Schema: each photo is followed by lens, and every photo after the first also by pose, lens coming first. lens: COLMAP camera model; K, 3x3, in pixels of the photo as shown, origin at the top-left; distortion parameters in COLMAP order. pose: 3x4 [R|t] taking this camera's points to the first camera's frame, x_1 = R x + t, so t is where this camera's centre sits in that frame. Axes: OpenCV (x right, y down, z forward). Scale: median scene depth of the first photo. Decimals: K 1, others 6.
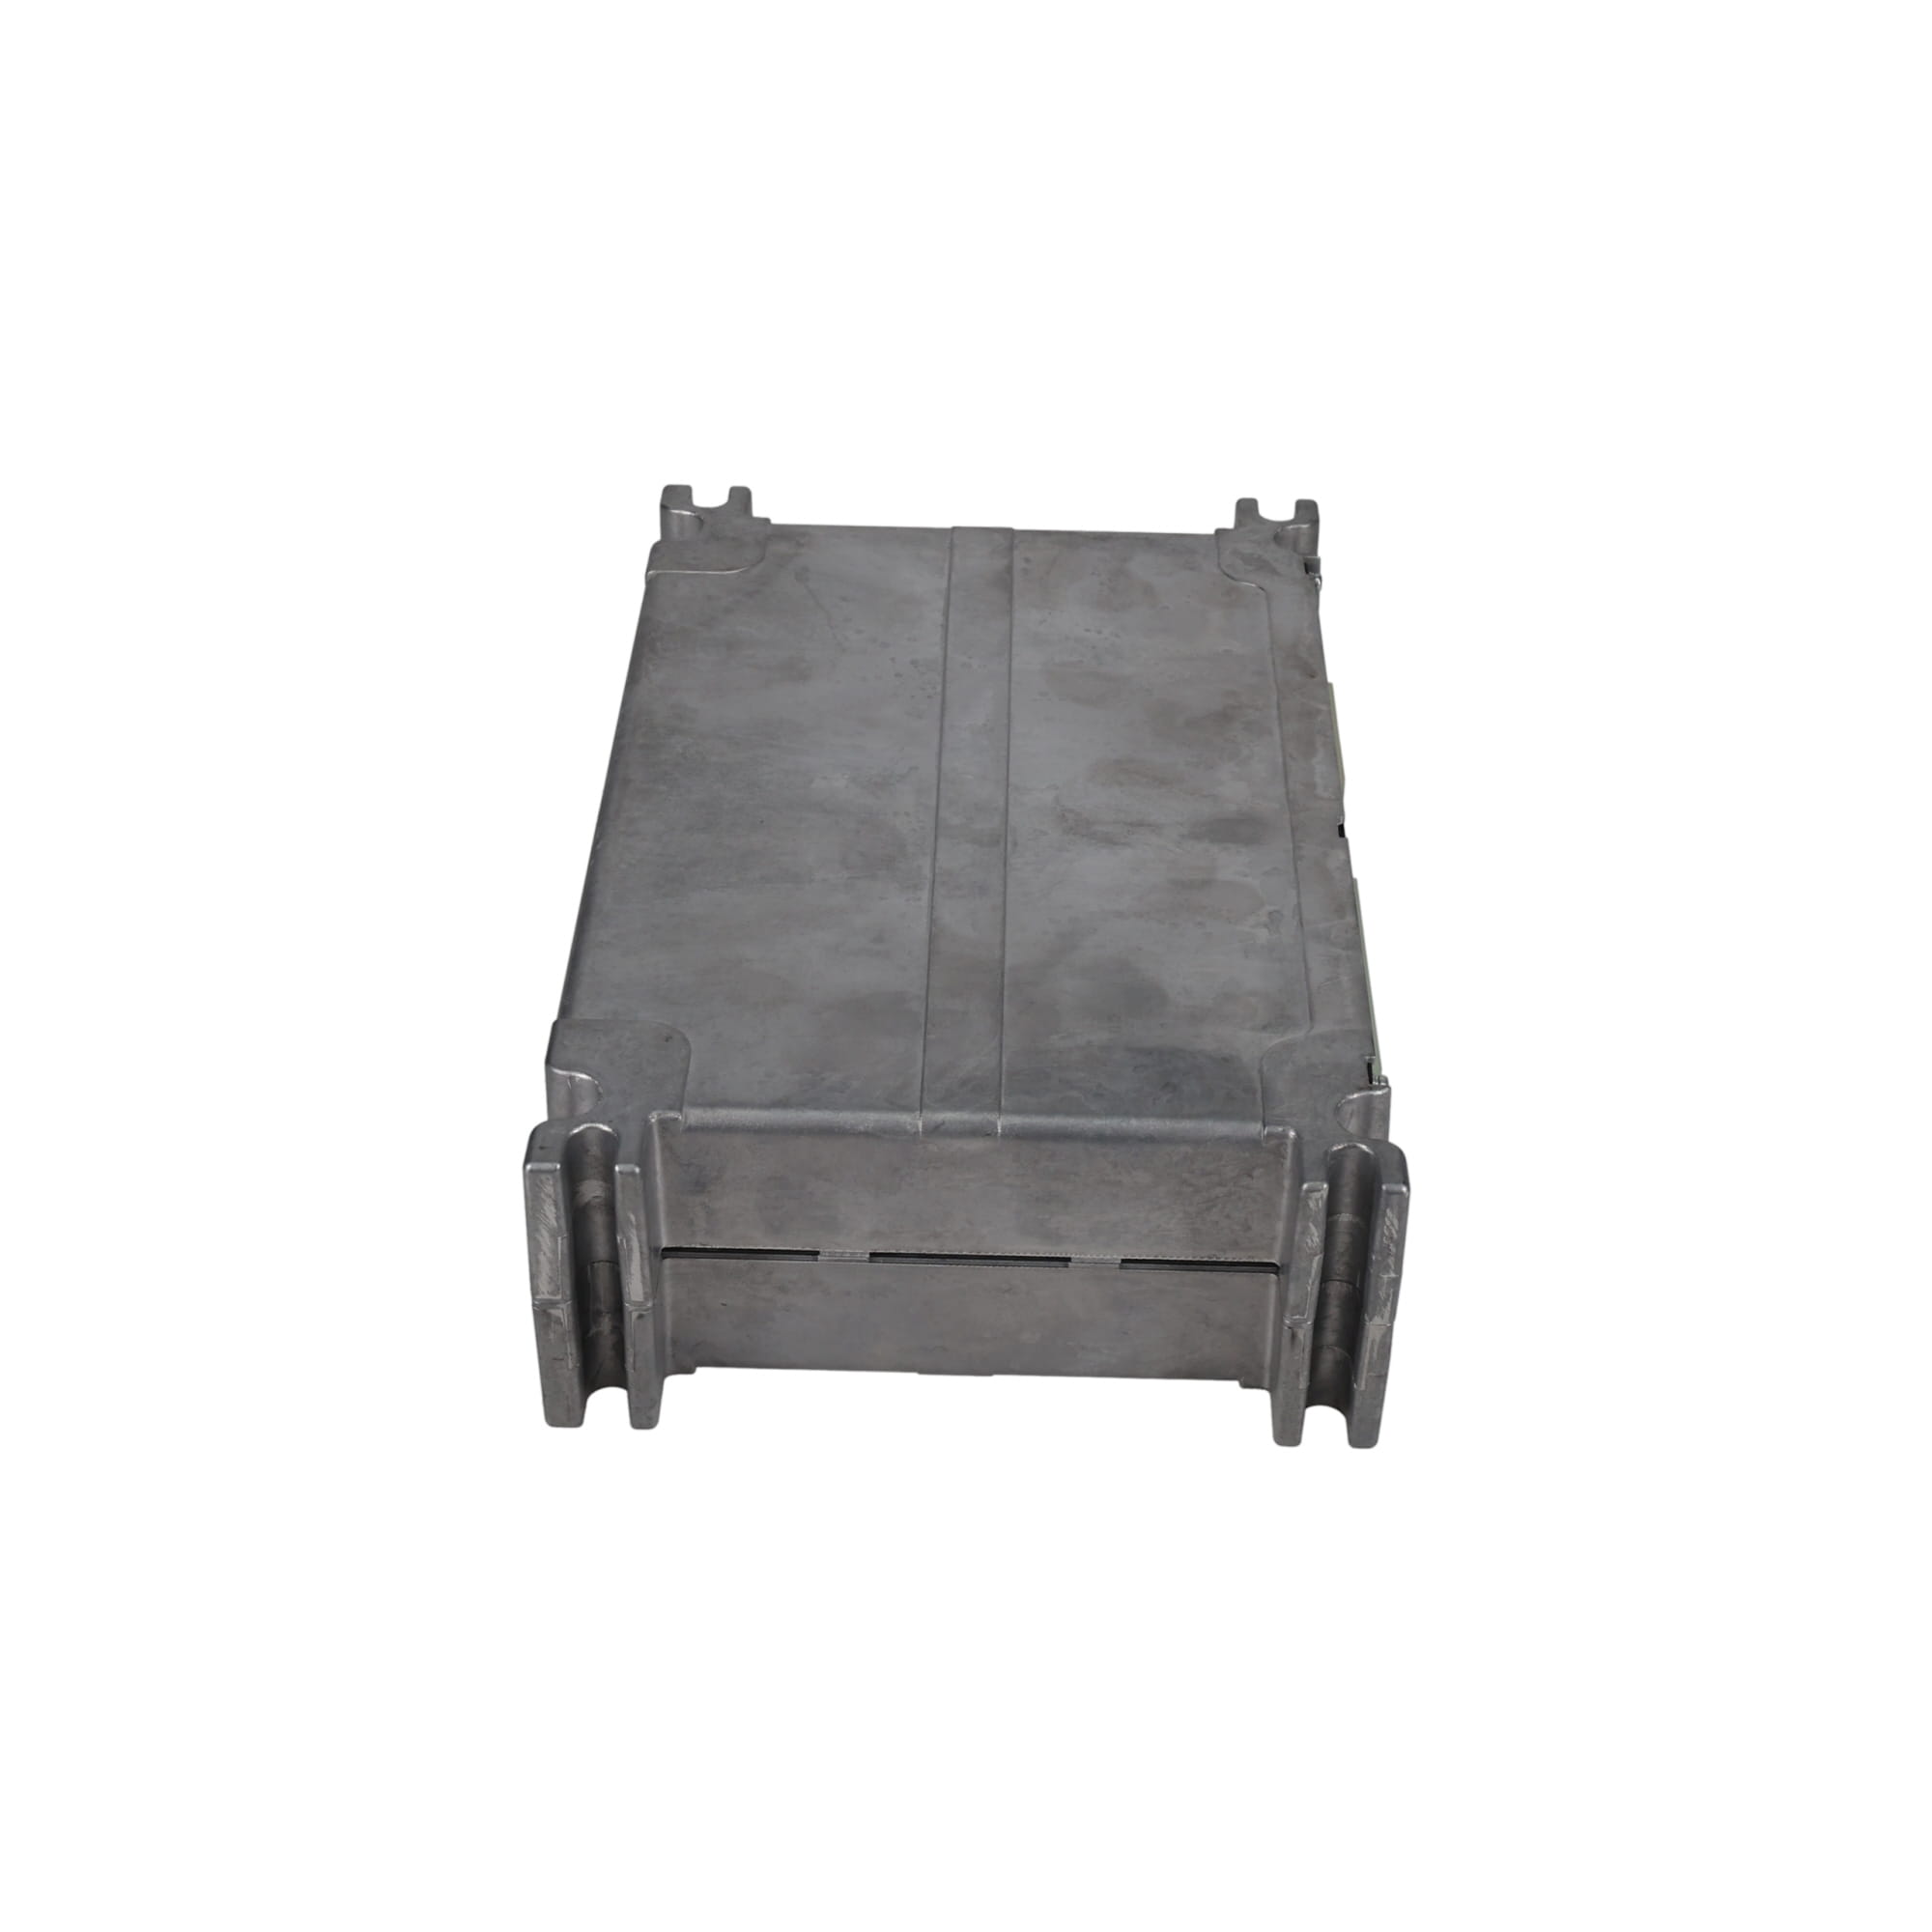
lens RADIAL K [[3231.1, 0, 959.7], [0, 3231.1, 969.0], [0, 0, 1]] dist [-0.034225, 0.000000]
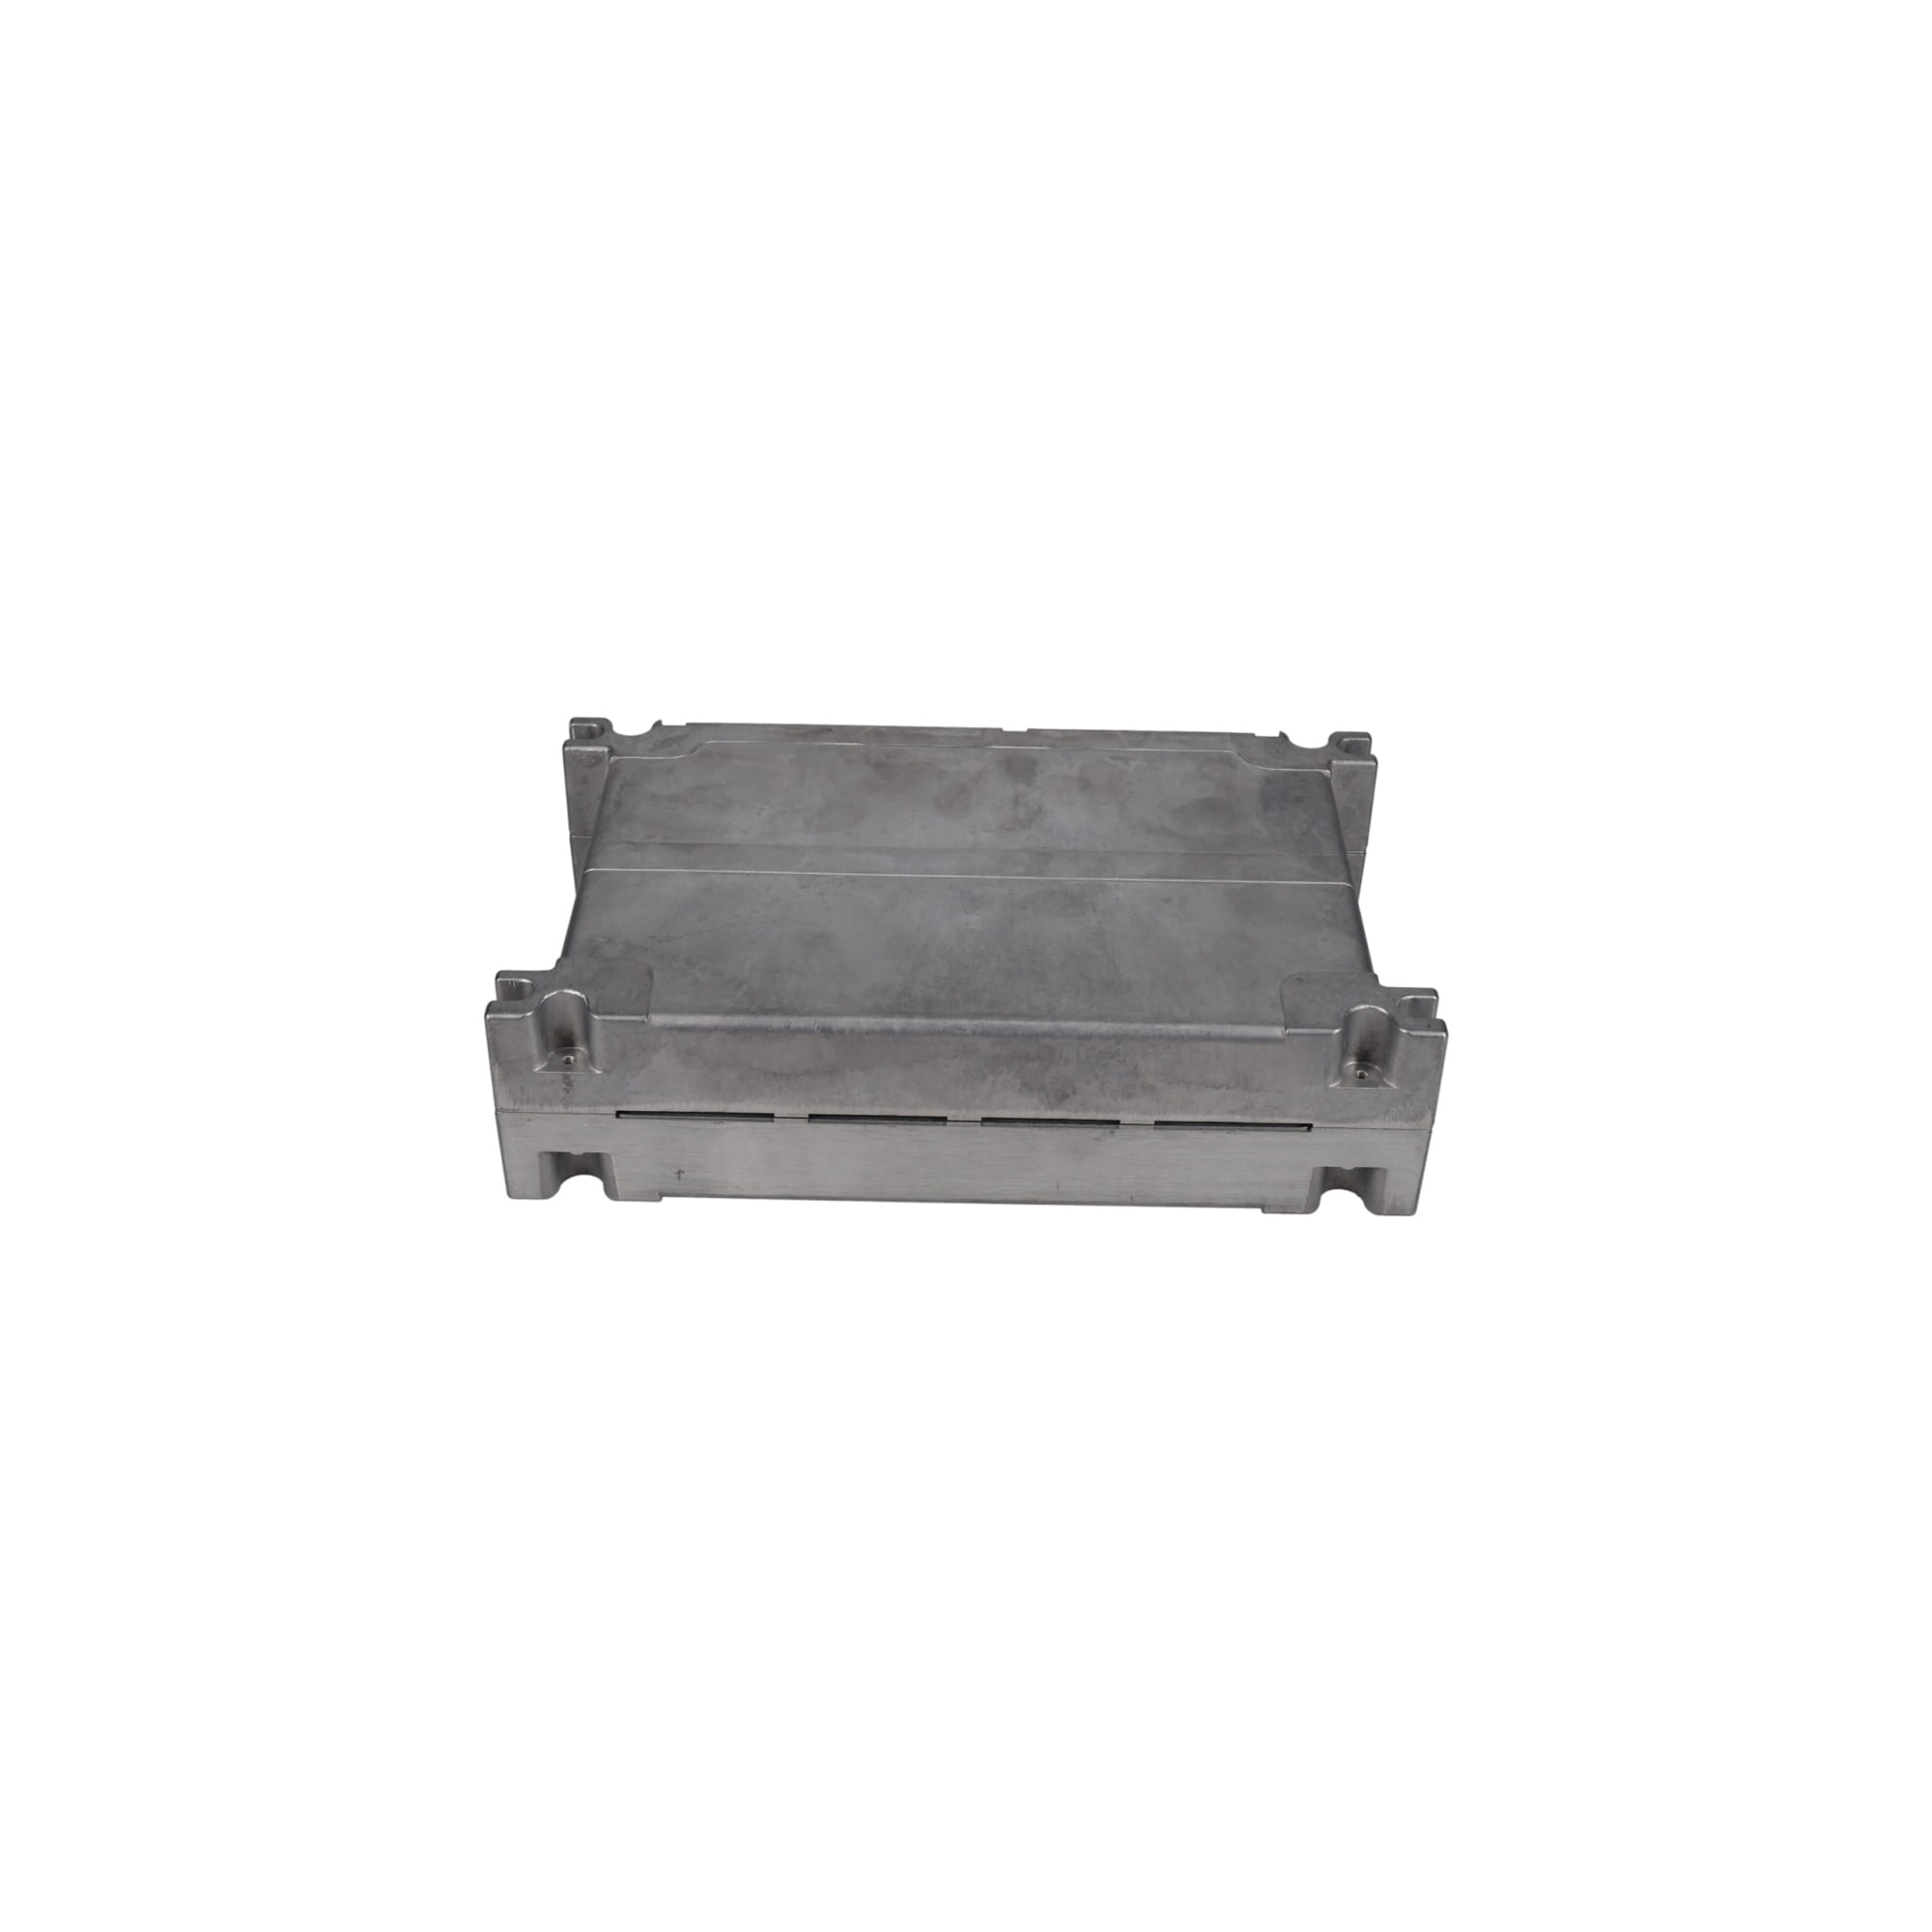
lens RADIAL K [[2314.1, 0, 950.6], [0, 2314.1, 967.2], [0, 0, 1]] dist [-0.023997, 0.000000]
pose [[-0.009727, -0.602296, 0.798213, -0.822664], [0.585722, 0.643544, 0.492728, -0.527258], [-0.810454, 0.472324, 0.346518, 0.683642]]
